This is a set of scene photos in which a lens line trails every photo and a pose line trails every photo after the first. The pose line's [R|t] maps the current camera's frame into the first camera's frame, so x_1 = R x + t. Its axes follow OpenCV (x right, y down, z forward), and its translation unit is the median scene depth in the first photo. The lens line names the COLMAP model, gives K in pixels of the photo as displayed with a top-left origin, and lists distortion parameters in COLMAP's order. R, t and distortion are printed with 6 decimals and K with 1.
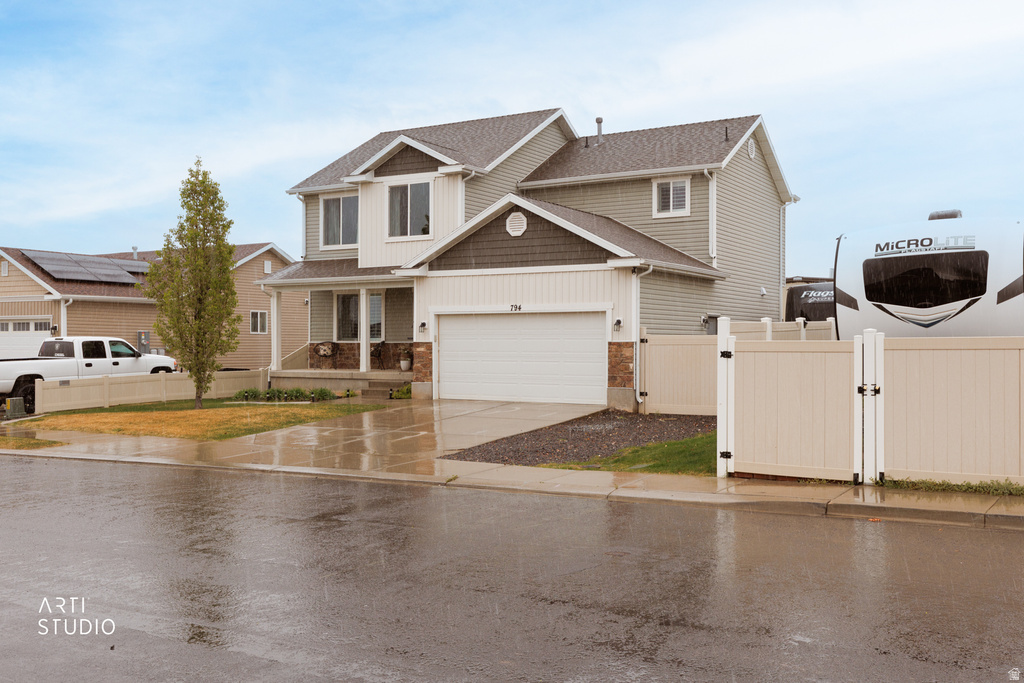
lens RADIAL K [[1002.6, 0, 512.1], [0, 1002.6, 347.4], [0, 0, 1]] dist [-0.014727, 0.000000]
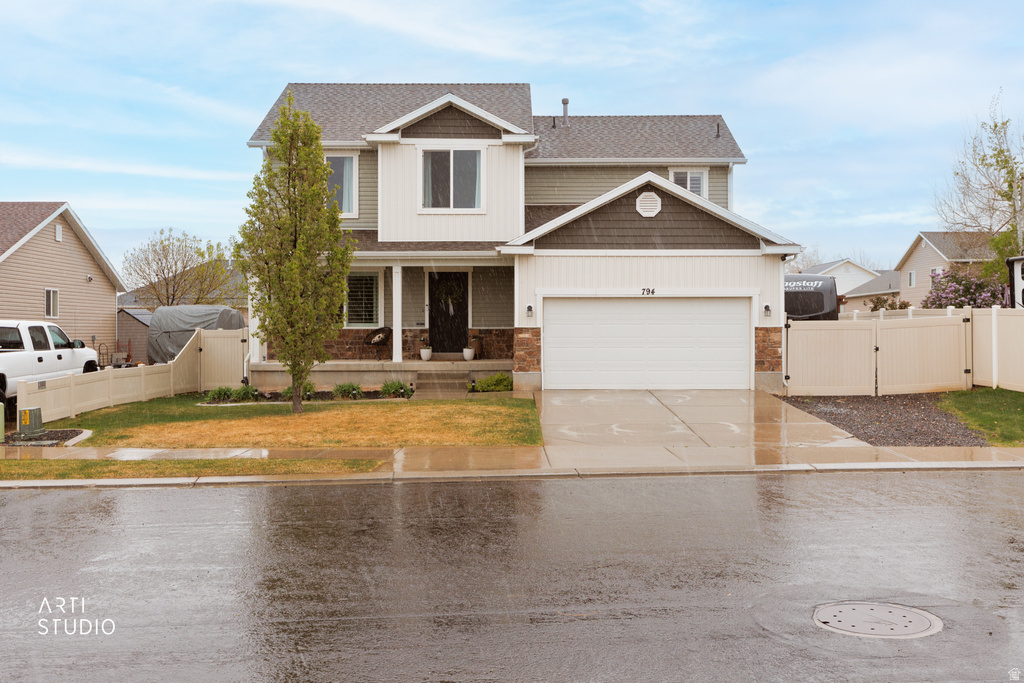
lens RADIAL K [[1002.6, 0, 513.1], [0, 1002.6, 332.4], [0, 0, 1]] dist [-0.014727, 0.000000]
pose [[0.852171, -0.002464, 0.523258, -0.569729], [0.004087, 0.999990, -0.001947, 0.000833], [-0.523248, 0.003797, 0.852172, 0.235319]]
